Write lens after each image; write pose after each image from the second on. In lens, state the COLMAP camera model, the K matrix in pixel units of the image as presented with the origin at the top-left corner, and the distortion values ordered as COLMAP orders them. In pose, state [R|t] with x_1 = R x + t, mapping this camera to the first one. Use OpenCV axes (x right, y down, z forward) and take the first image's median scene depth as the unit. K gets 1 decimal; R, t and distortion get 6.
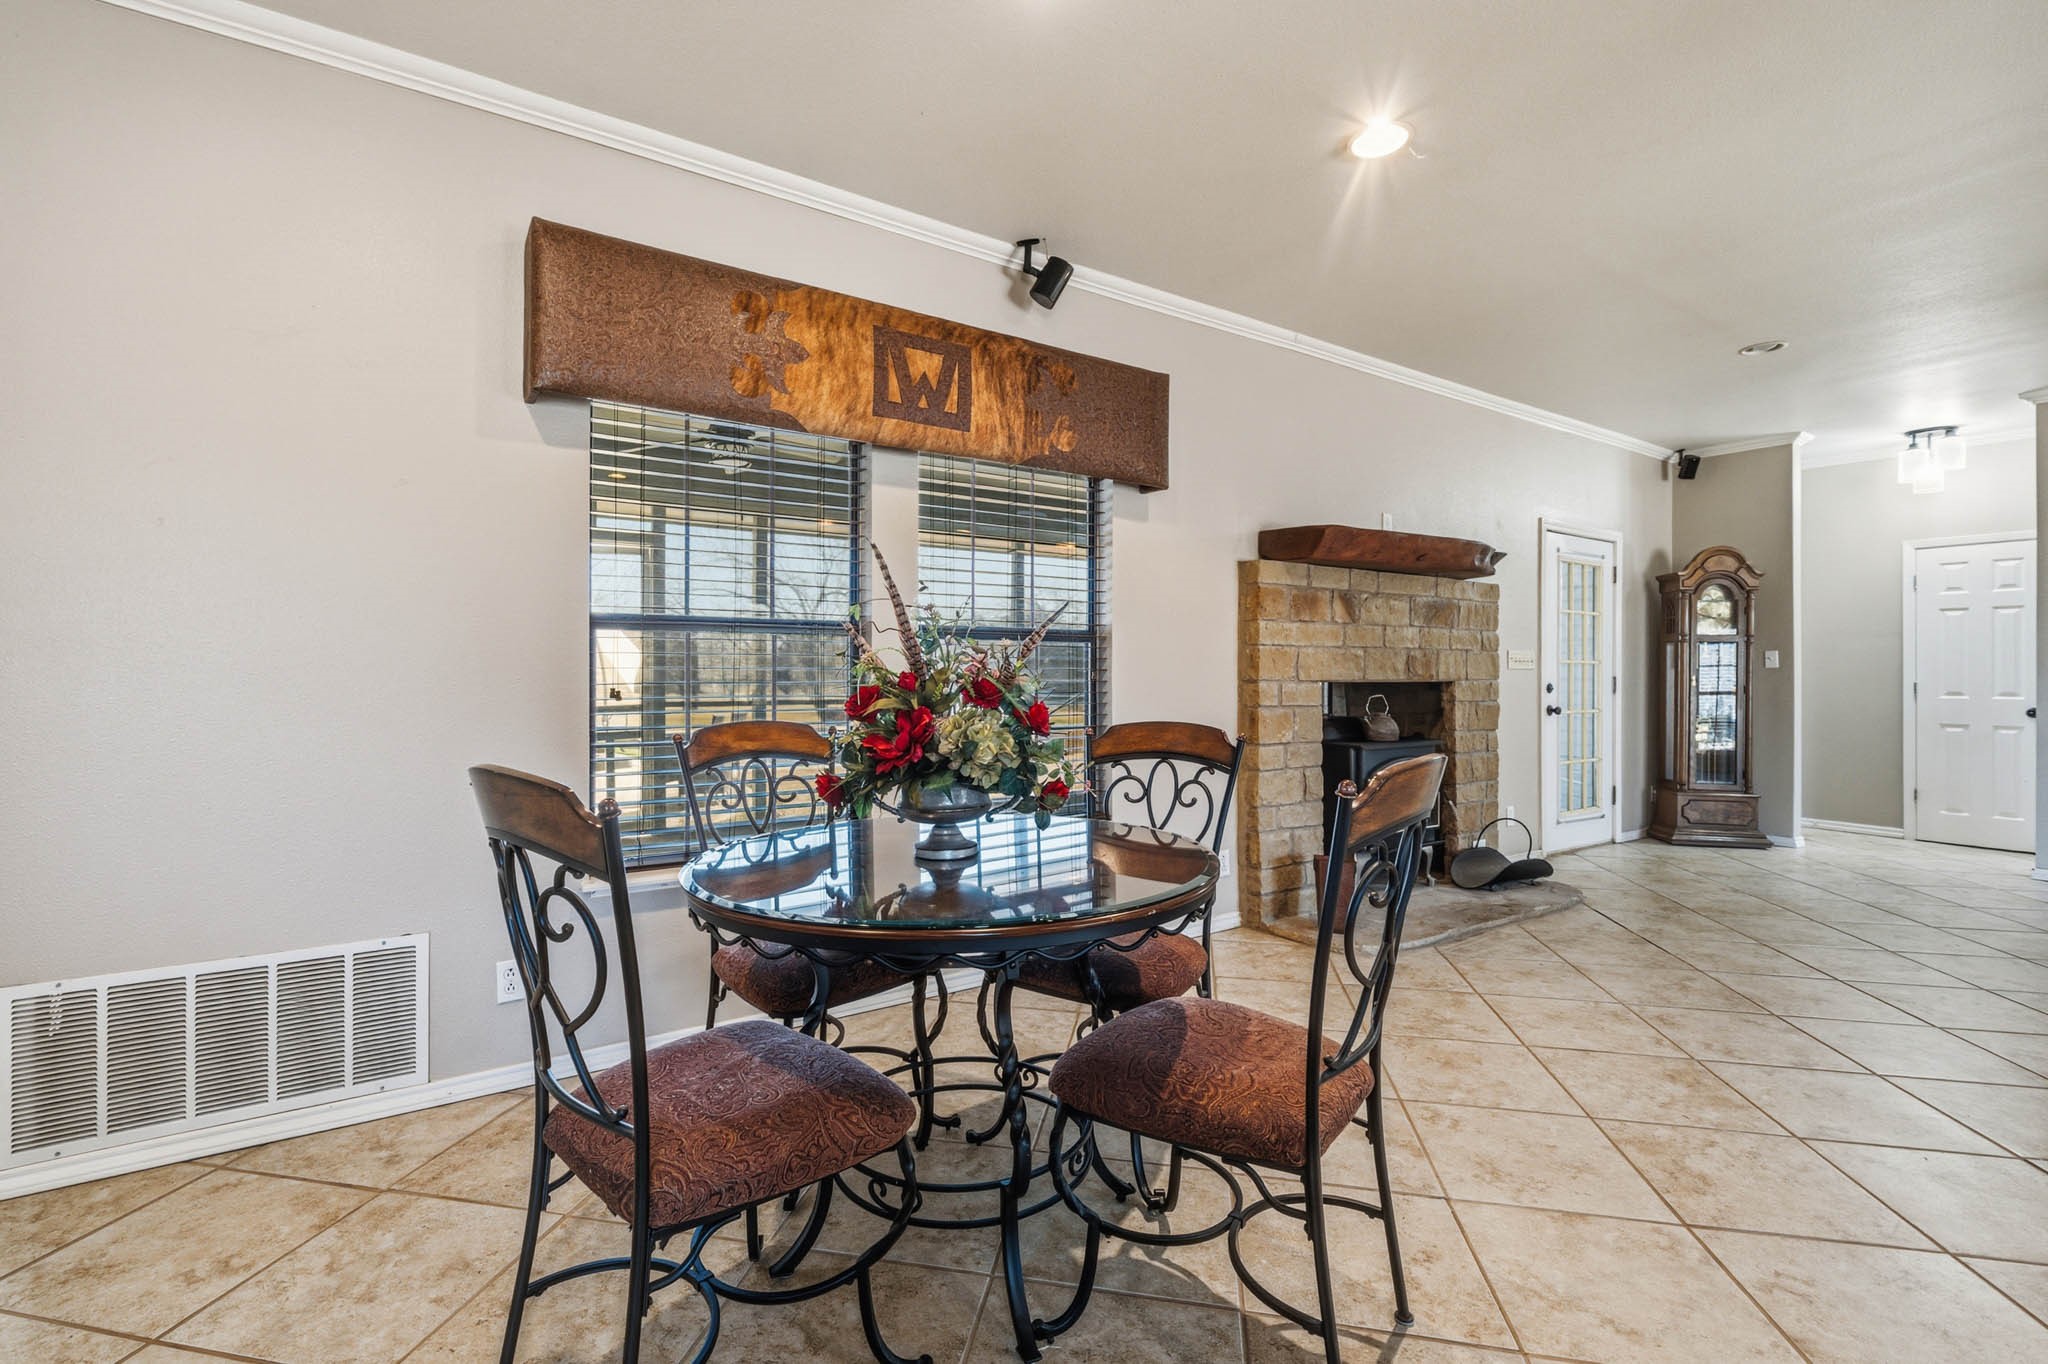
lens RADIAL K [[914.7, 0, 1024.0], [0, 914.7, 682.0], [0, 0, 1]] dist [-0.002776, -0.000415]
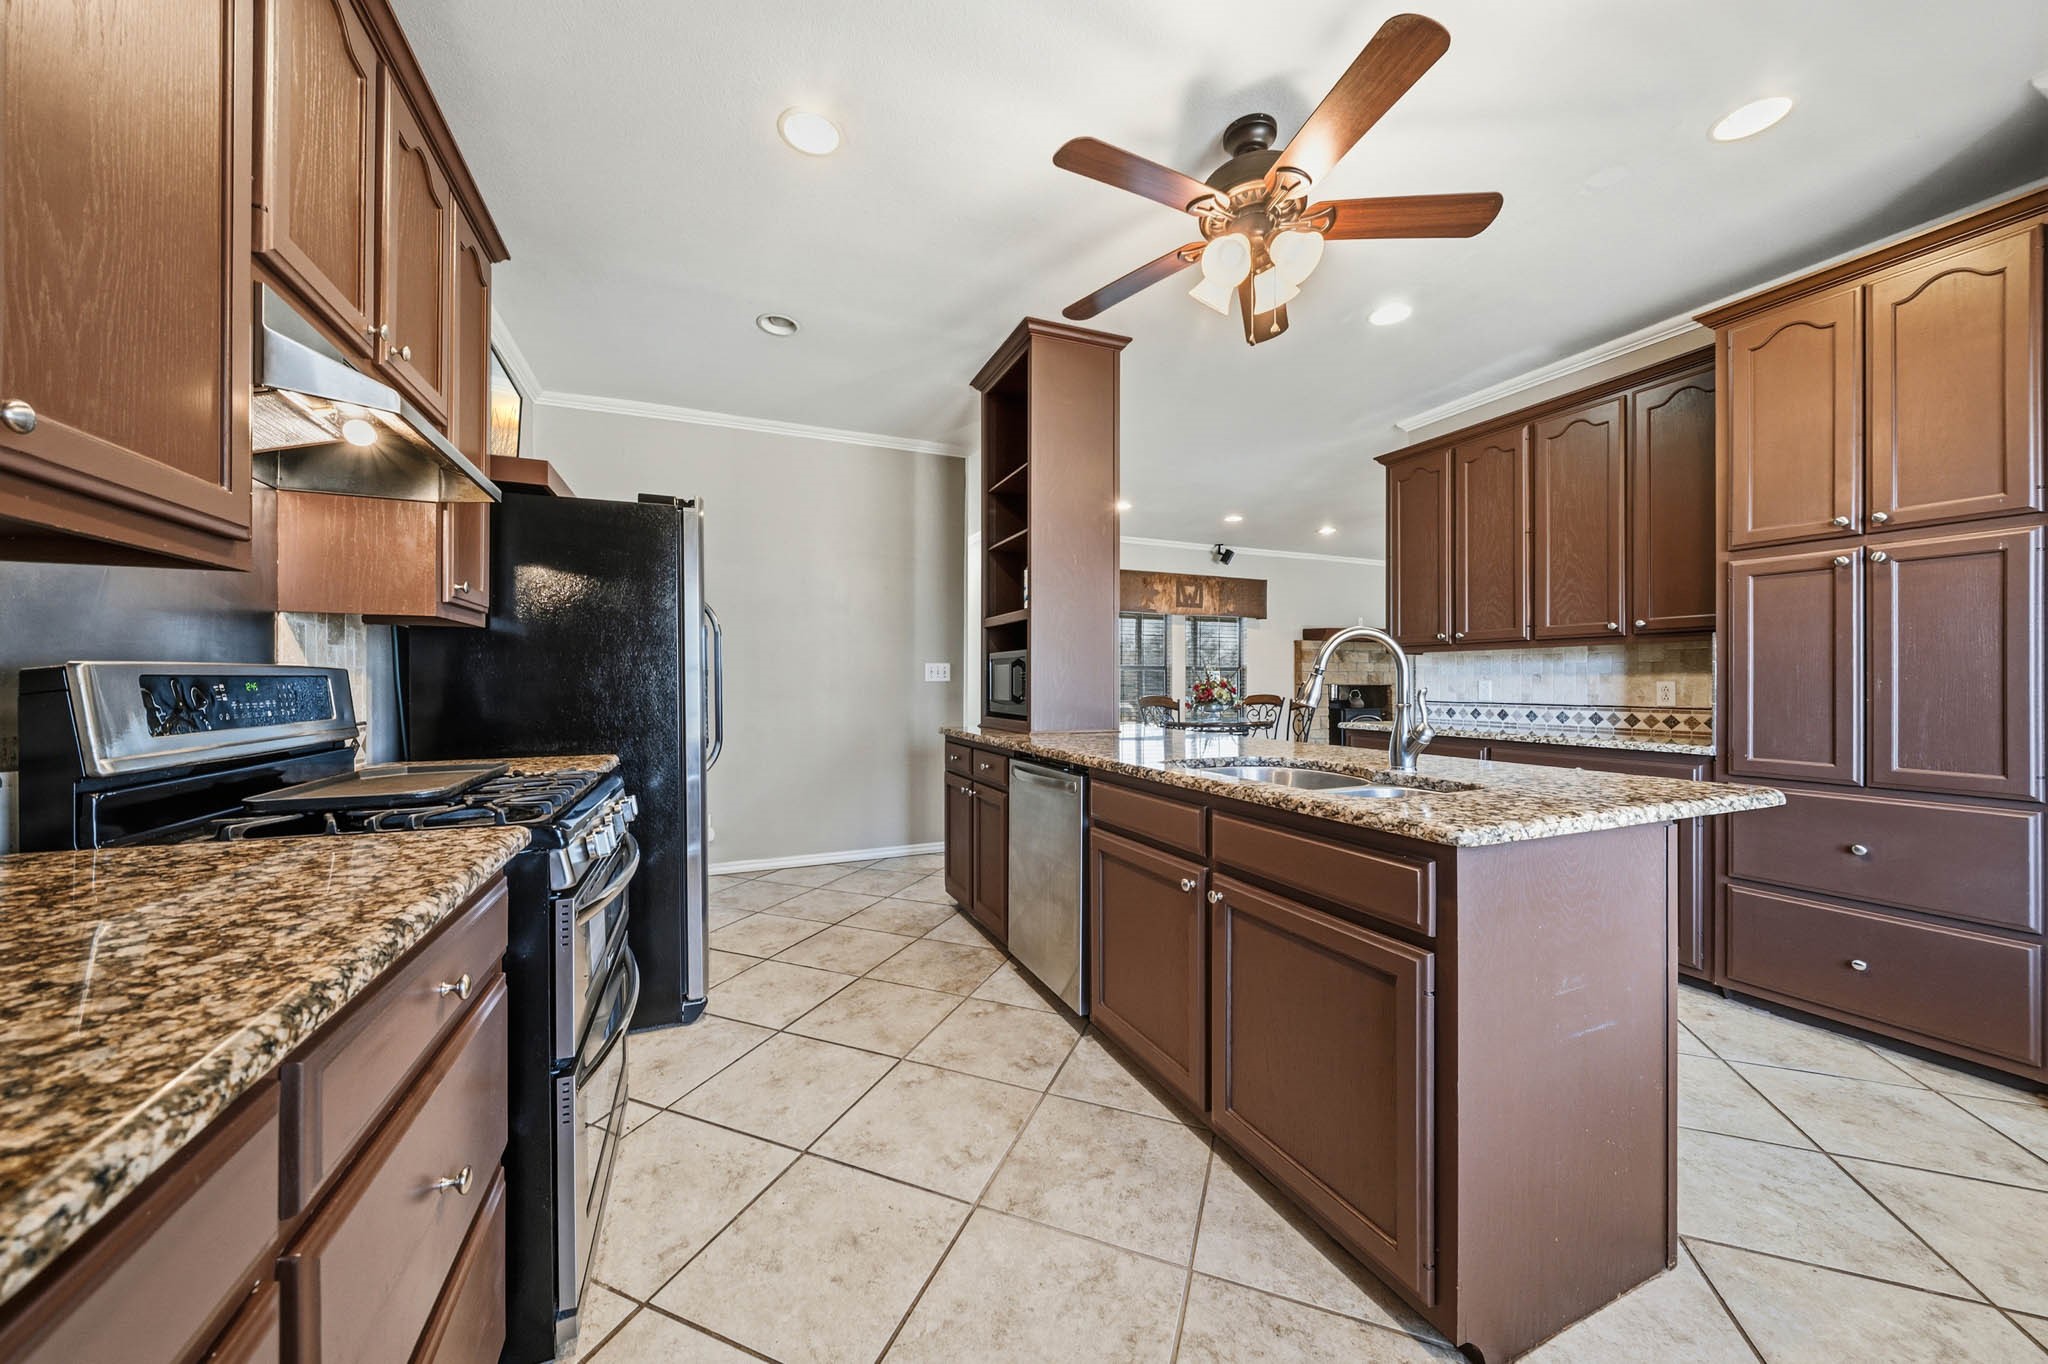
lens RADIAL K [[715.7, 0, 1024.0], [0, 715.7, 682.0], [0, 0, 1]] dist [0.000039, -0.000046]
pose [[0.981815, -0.002116, -0.189830, -0.167107], [-0.000094, 0.999932, -0.011632, 0.018070], [0.189841, 0.011439, 0.981748, -1.363699]]
